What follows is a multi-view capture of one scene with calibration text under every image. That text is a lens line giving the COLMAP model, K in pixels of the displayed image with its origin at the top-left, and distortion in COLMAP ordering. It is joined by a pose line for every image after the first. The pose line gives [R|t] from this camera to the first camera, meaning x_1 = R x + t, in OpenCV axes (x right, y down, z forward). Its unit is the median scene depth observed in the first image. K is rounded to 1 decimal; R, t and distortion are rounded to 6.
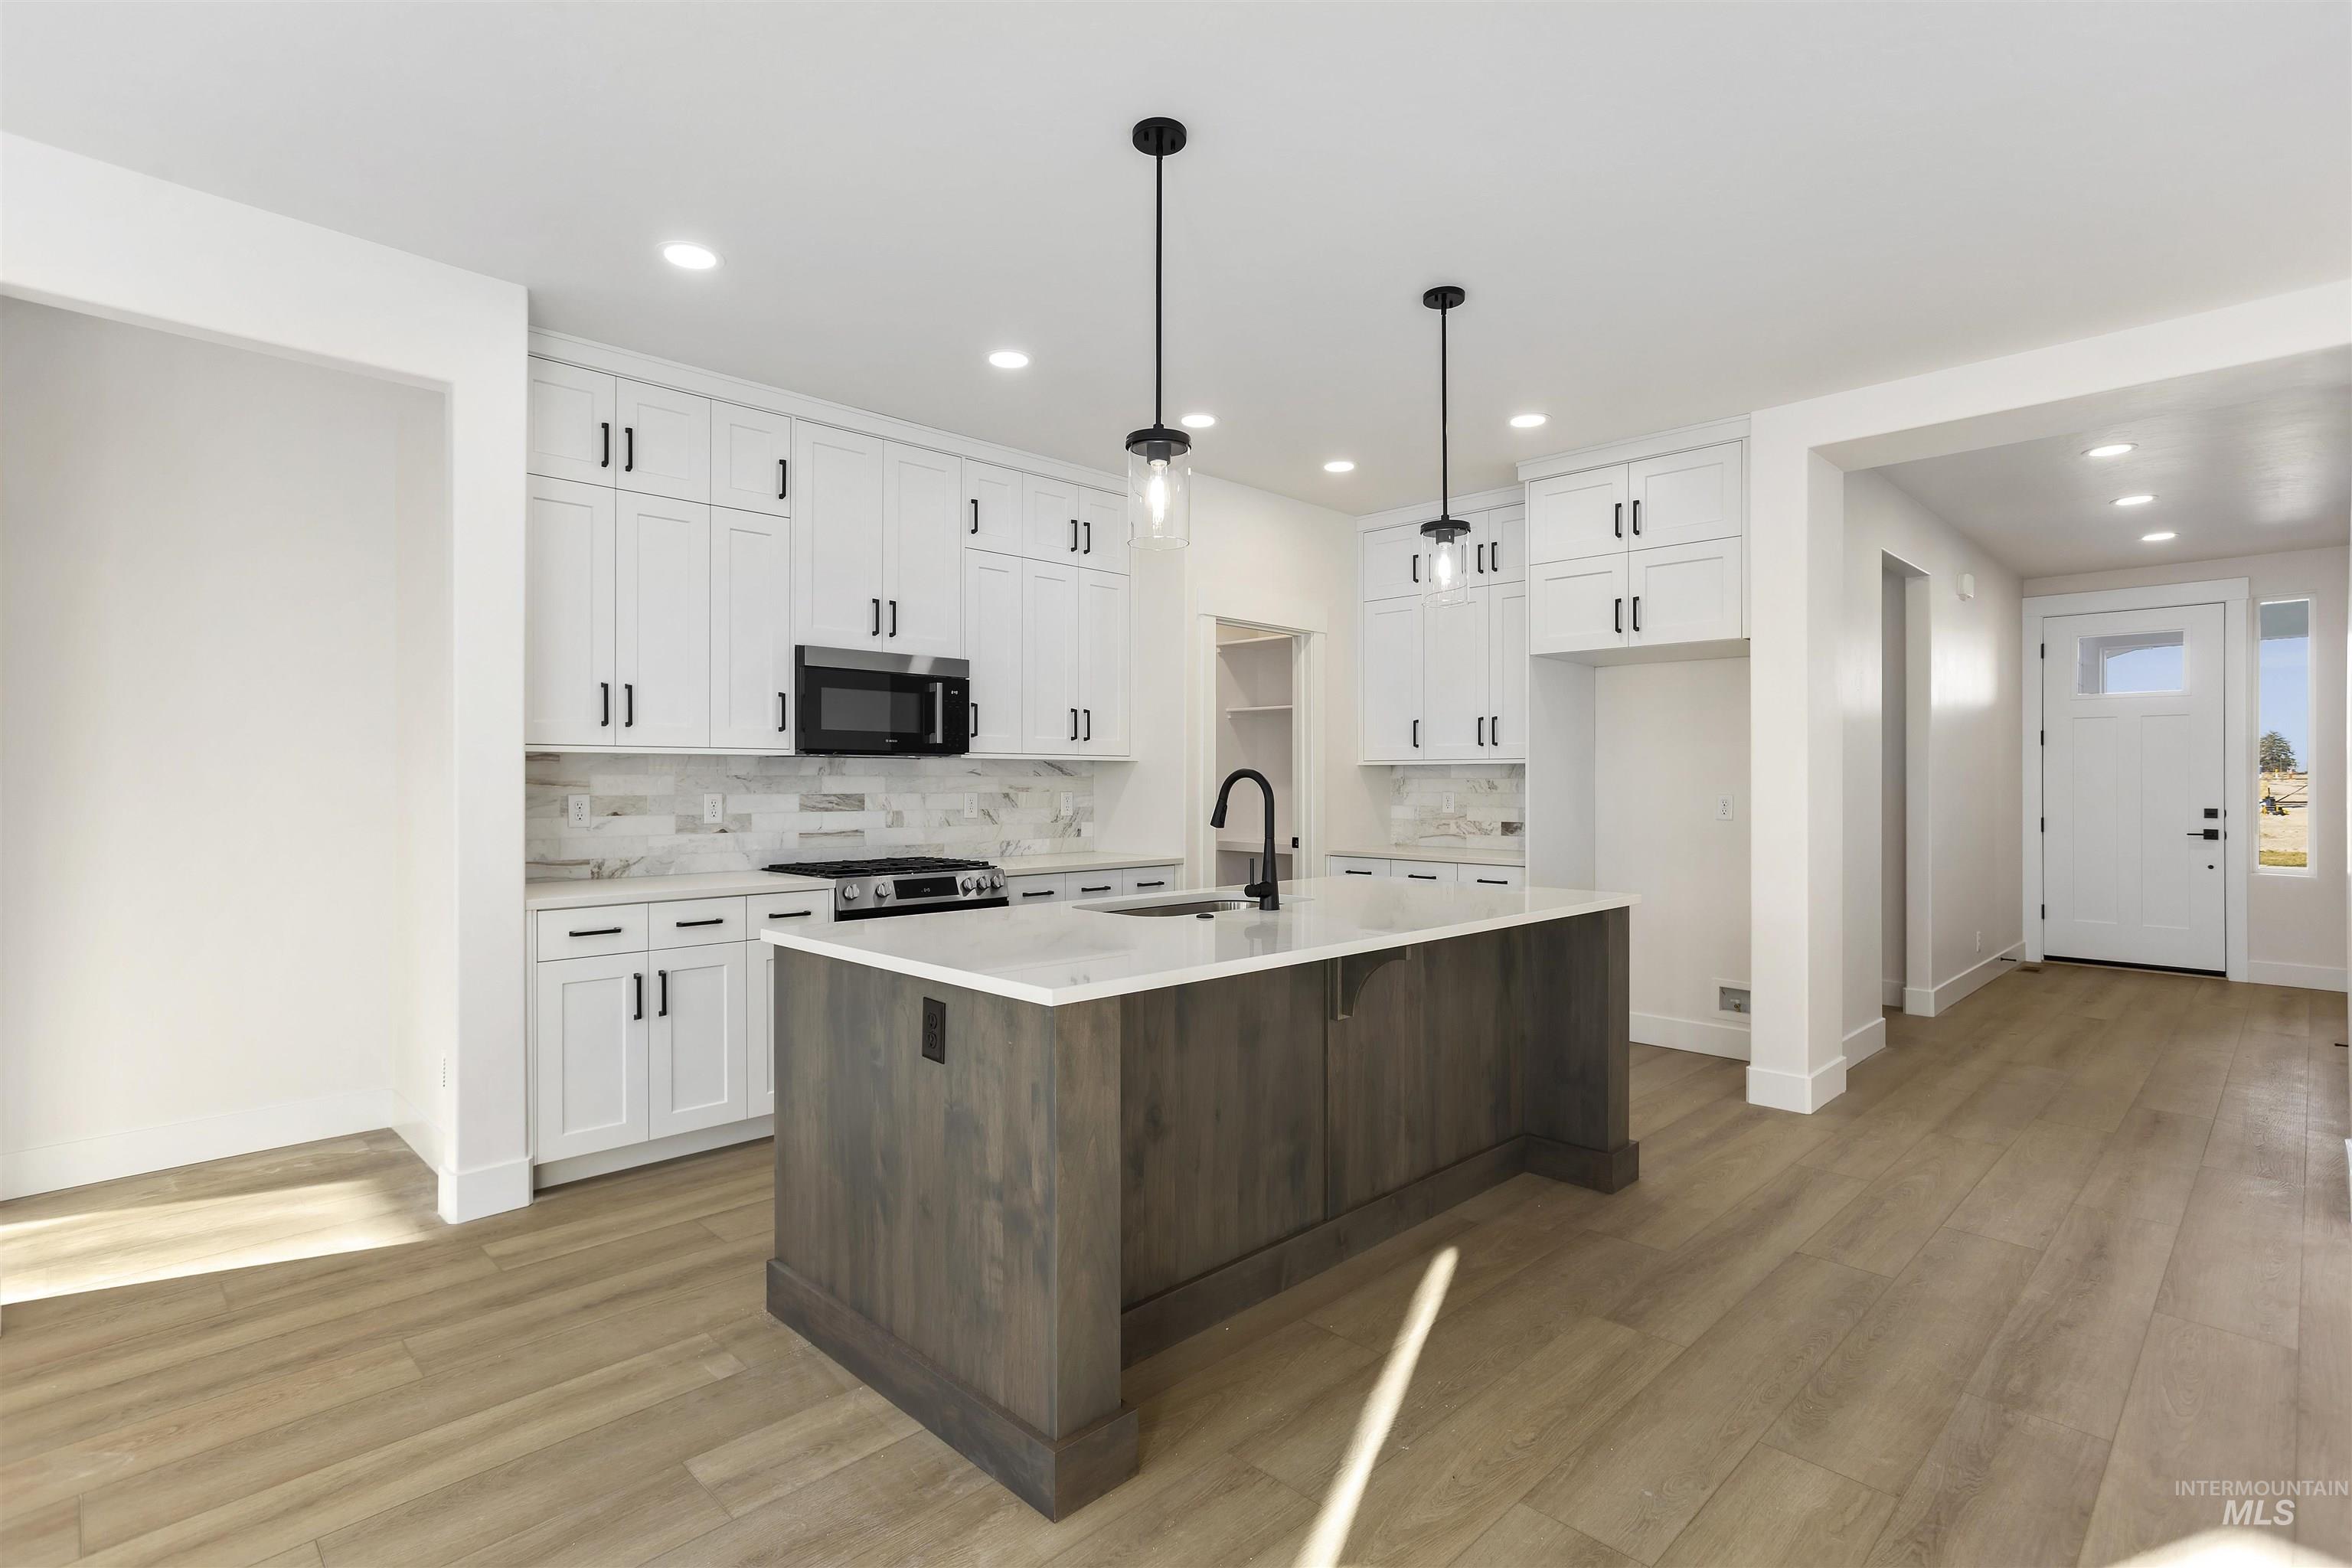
lens RADIAL K [[1135.3, 0, 1156.3], [0, 1135.3, 775.2], [0, 0, 1]] dist [-0.020647, 0.026500]
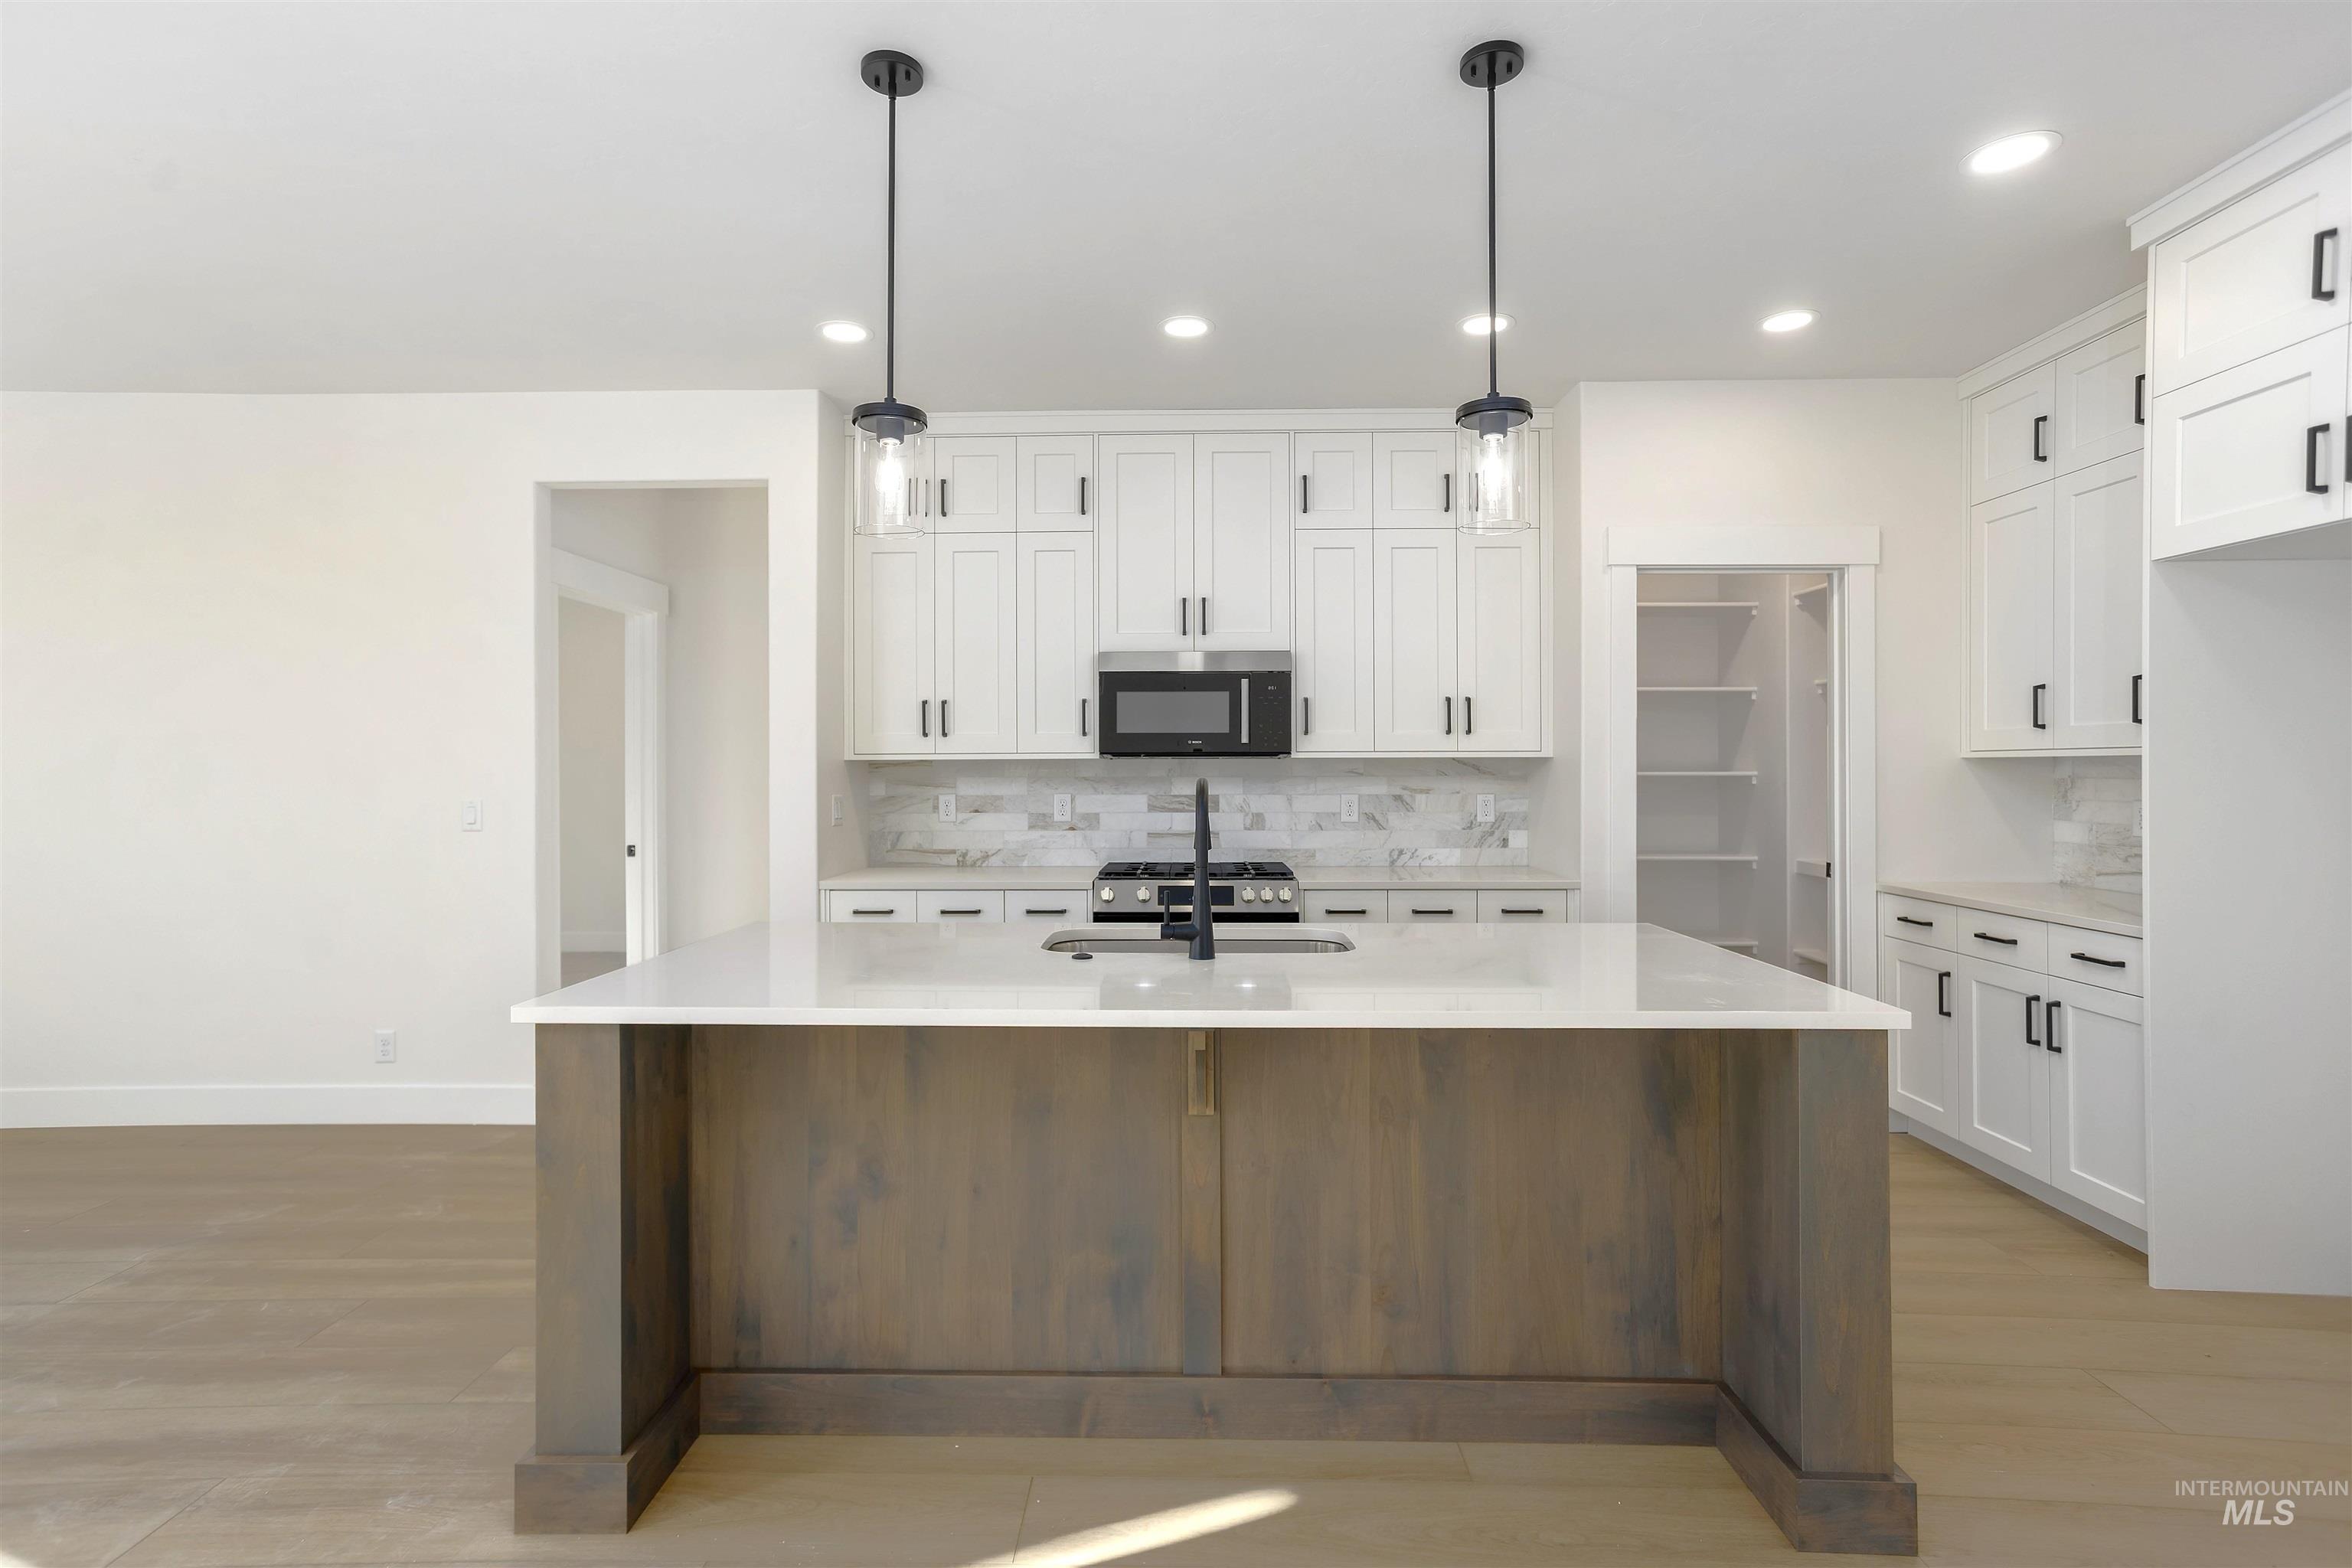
lens RADIAL K [[1135.3, 0, 1162.8], [0, 1135.3, 765.0], [0, 0, 1]] dist [-0.020647, 0.026500]
pose [[0.698021, -0.005180, -0.716058, 0.467479], [0.007037, 0.999975, -0.000374, -0.010820], [0.716042, -0.004778, 0.698041, 0.314719]]
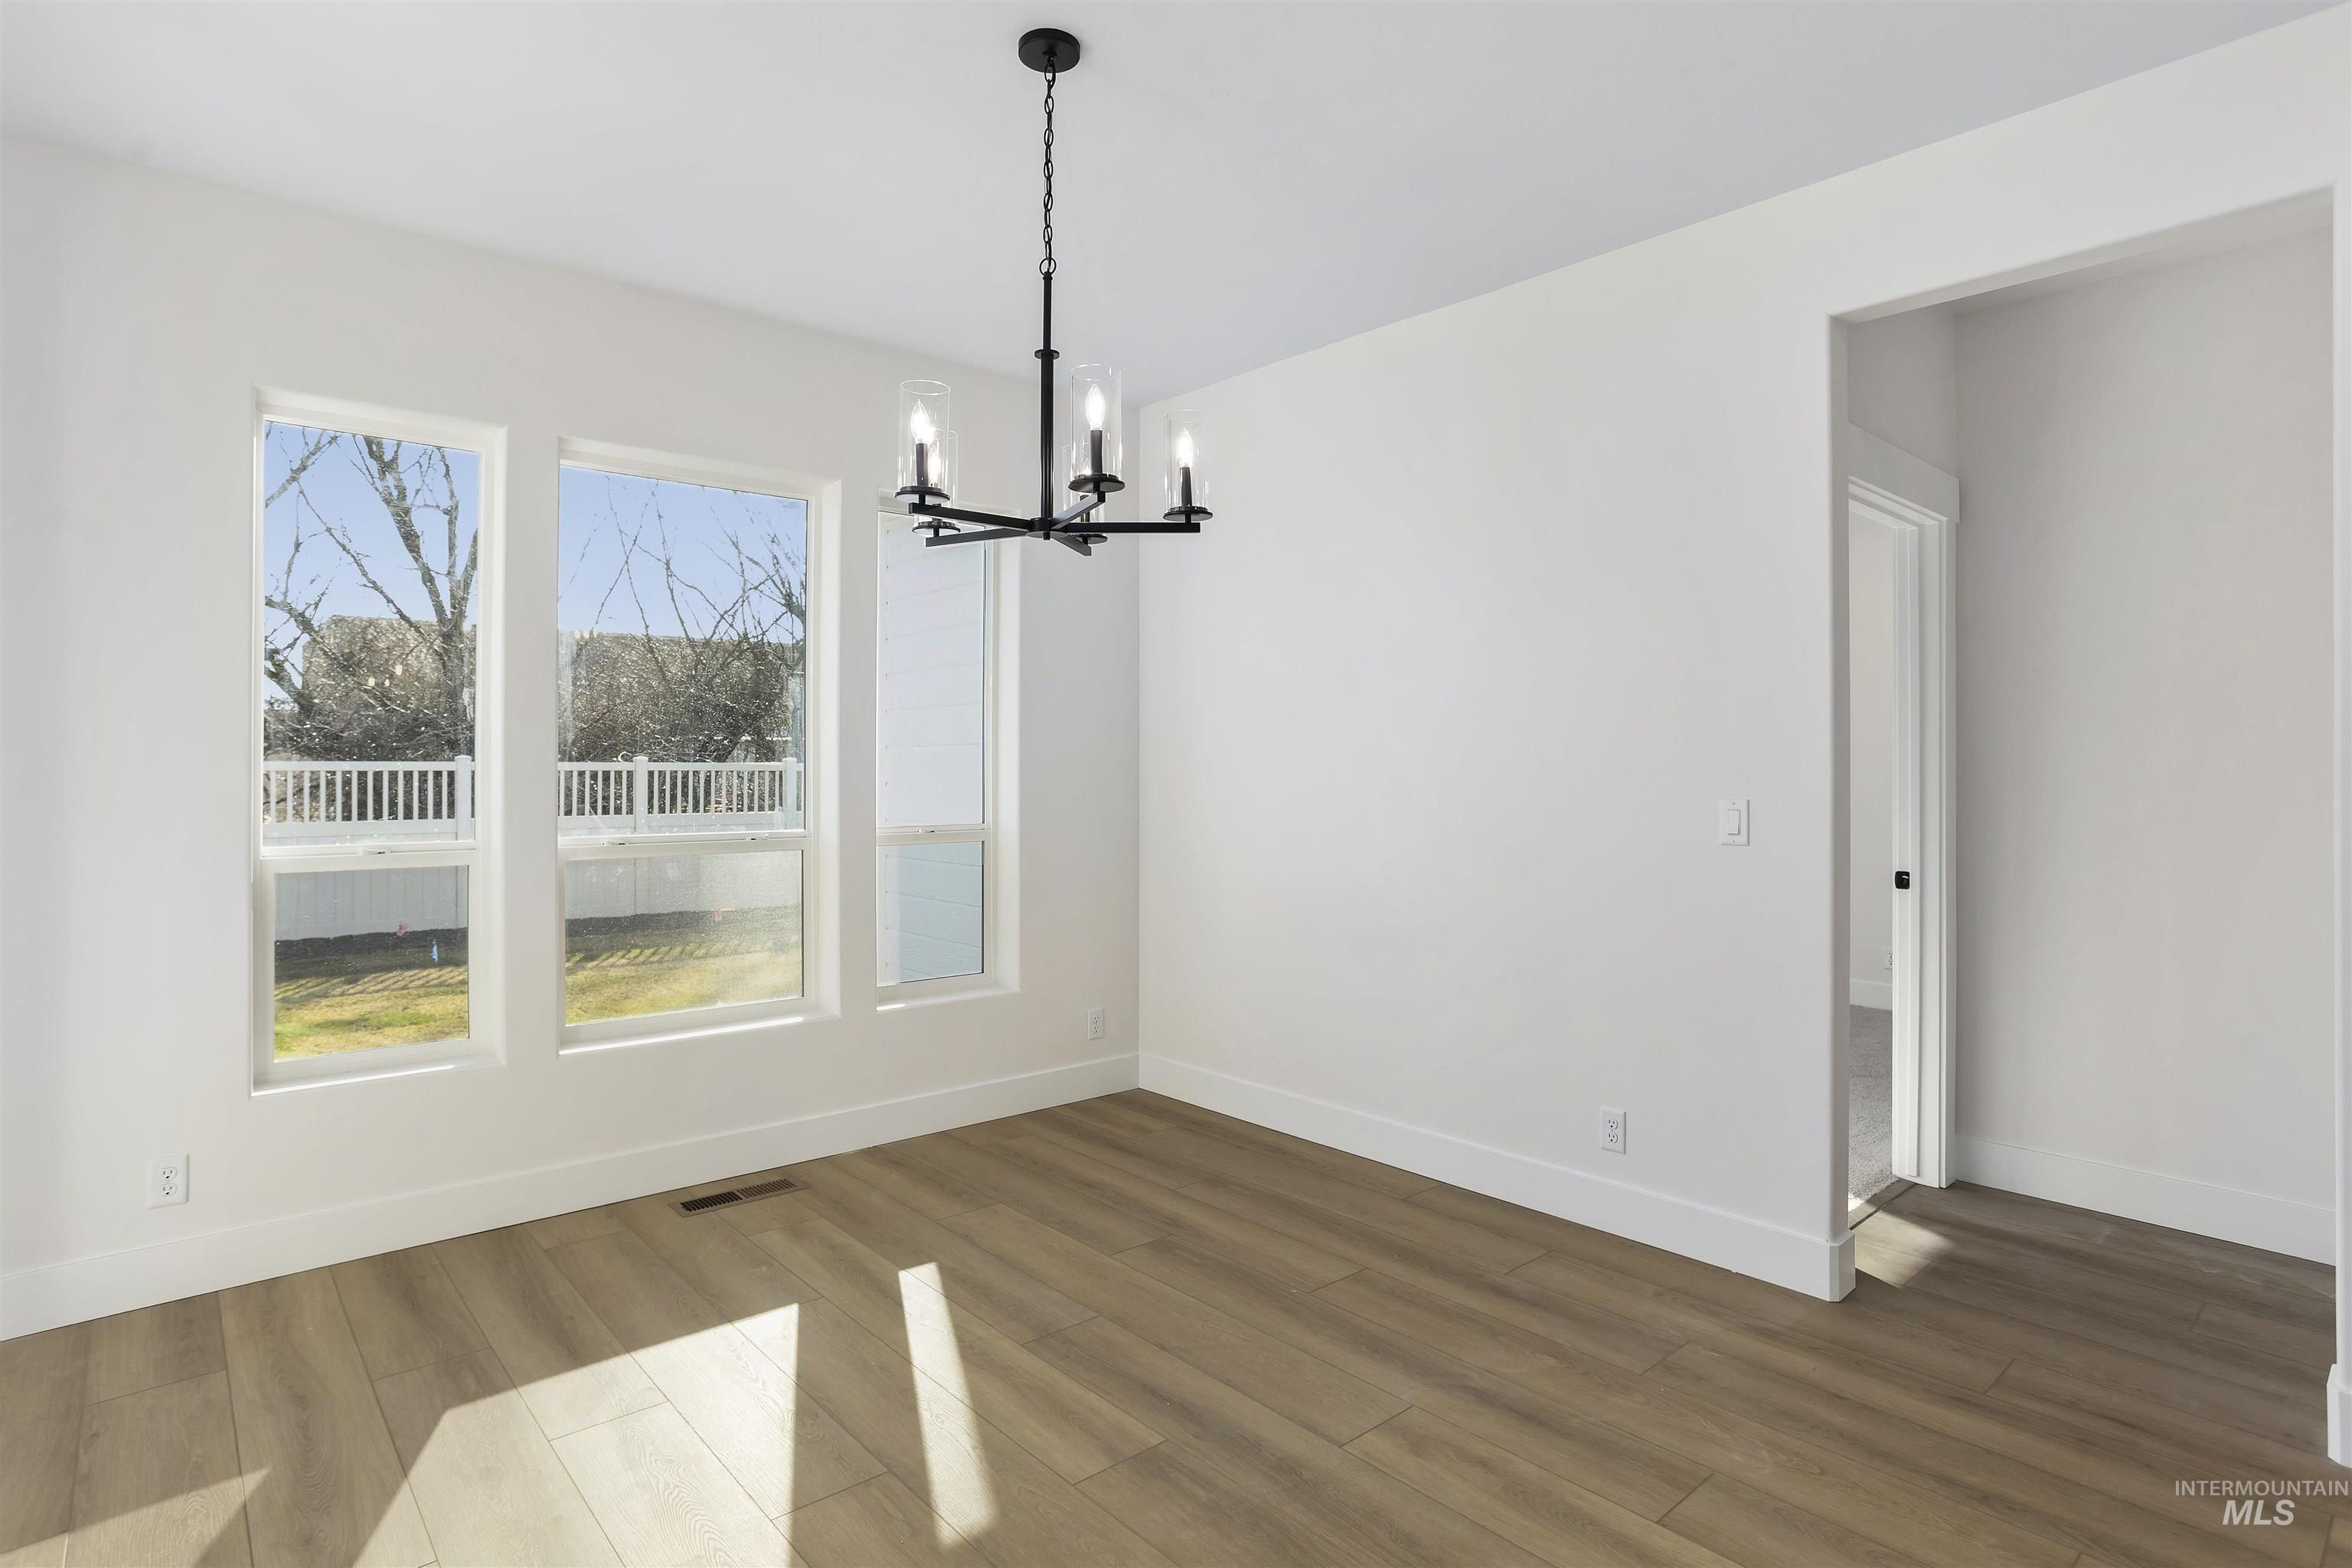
lens RADIAL K [[1164.6, 0, 1128.6], [0, 1164.6, 764.3], [0, 0, 1]] dist [-0.031296, 0.005244]
pose [[-0.075054, -0.003566, -0.997173, 0.063260], [0.000810, 0.999993, -0.003637, -0.003495], [0.997179, -0.001081, -0.075050, 0.263421]]
